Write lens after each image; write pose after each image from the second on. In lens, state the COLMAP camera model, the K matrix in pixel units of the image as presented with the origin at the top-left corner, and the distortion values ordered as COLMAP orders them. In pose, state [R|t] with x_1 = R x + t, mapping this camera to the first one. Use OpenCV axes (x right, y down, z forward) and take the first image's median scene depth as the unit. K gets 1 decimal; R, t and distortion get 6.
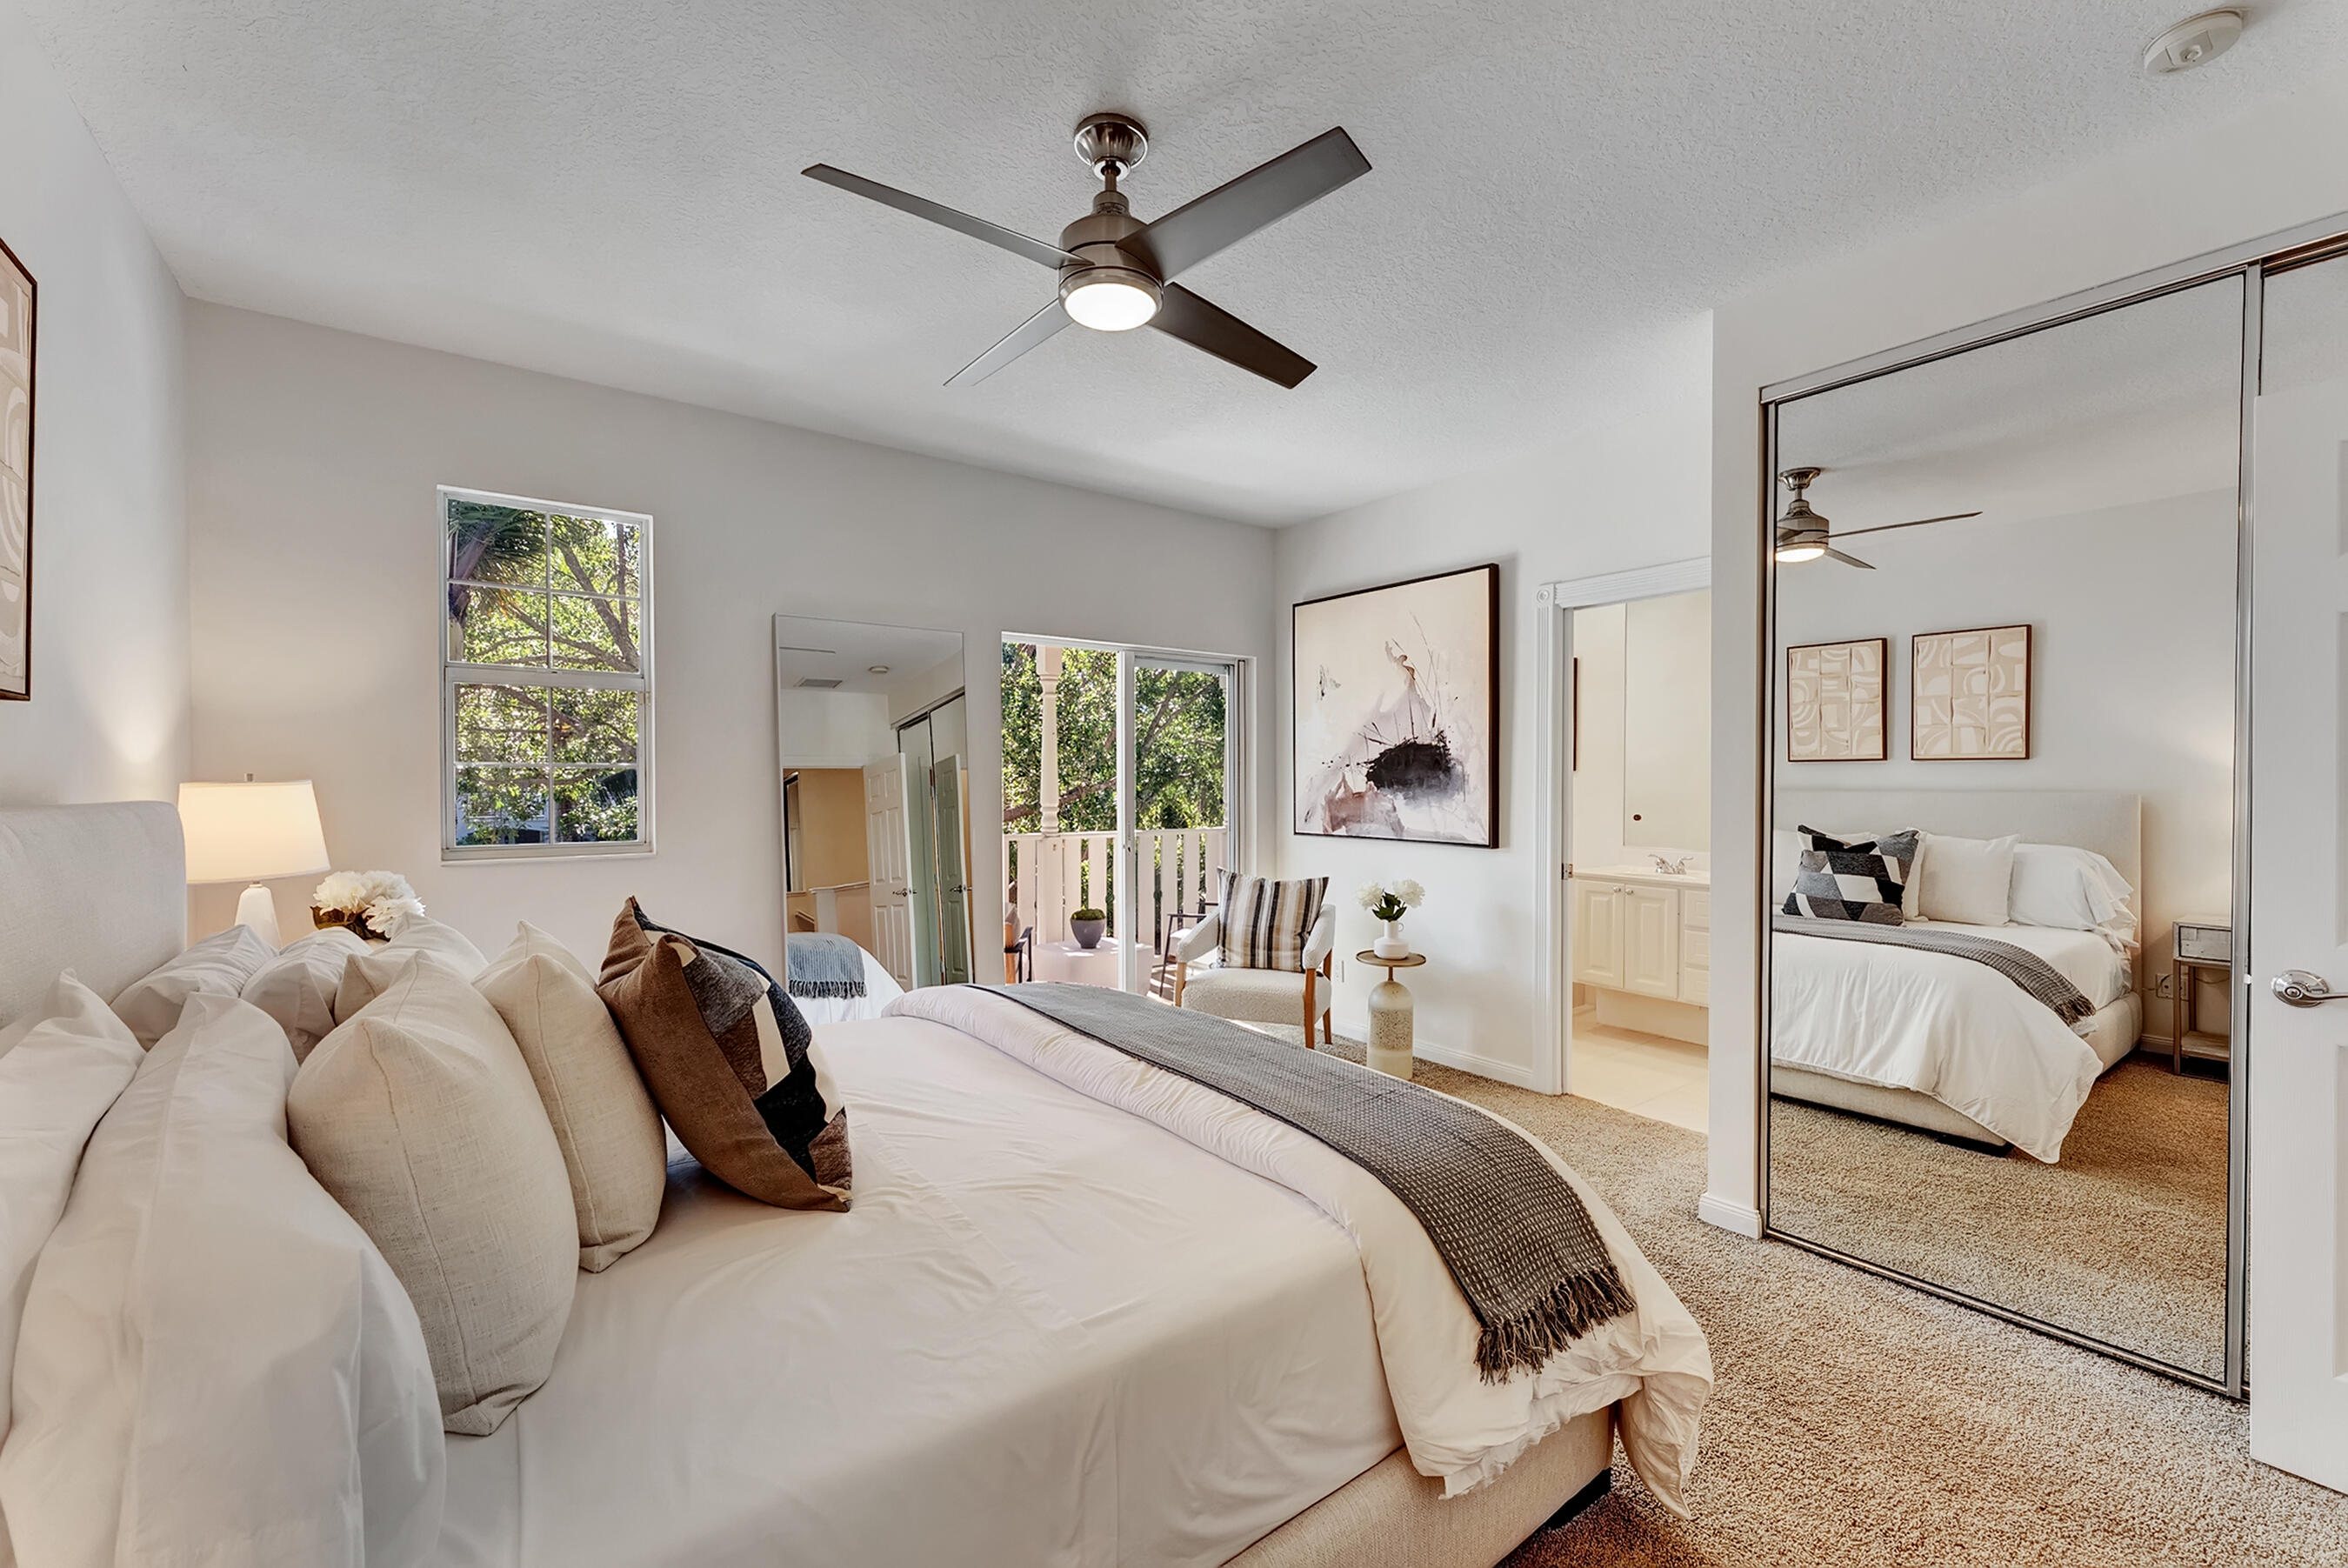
lens RADIAL K [[968.5, 0, 1175.6], [0, 968.5, 792.7], [0, 0, 1]] dist [-0.005238, 0.001765]
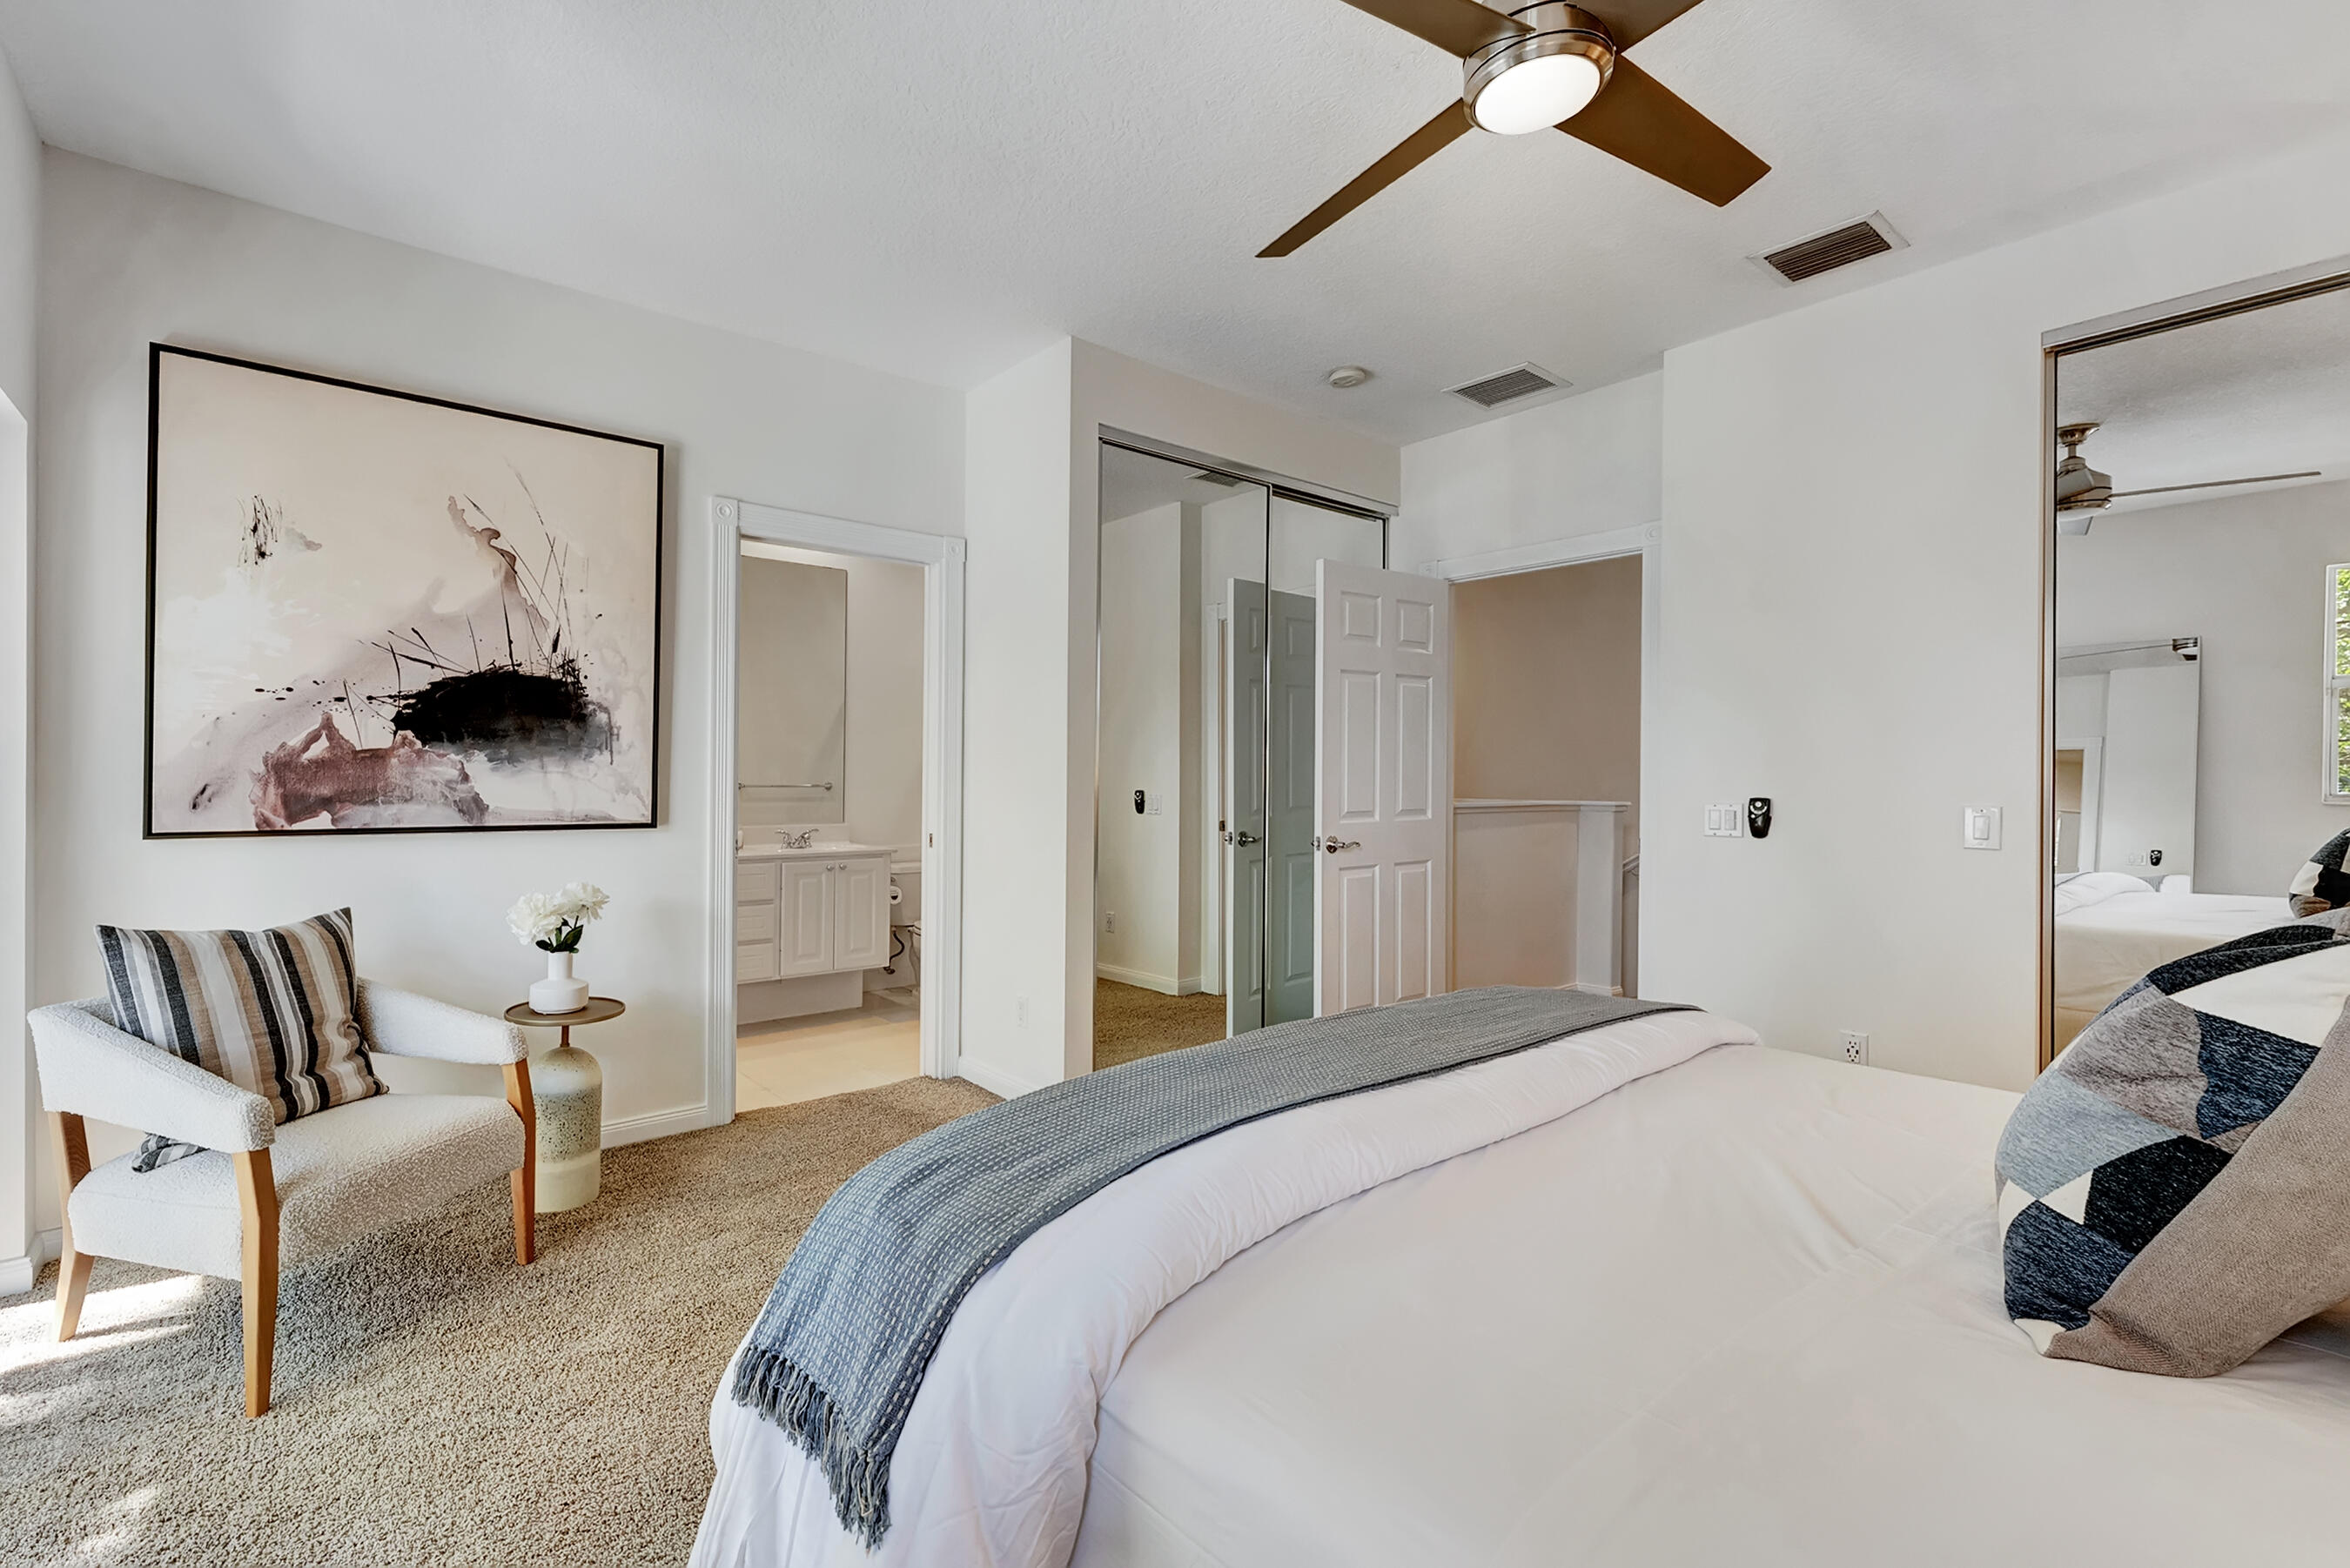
lens RADIAL K [[969.2, 0, 1172.1], [0, 969.2, 772.0], [0, 0, 1]] dist [-0.005238, 0.001765]
pose [[-0.021542, -0.005060, 0.999755, -0.397163], [0.000372, 0.999987, 0.005069, 0.010737], [-0.999768, 0.000482, -0.021540, 0.584572]]
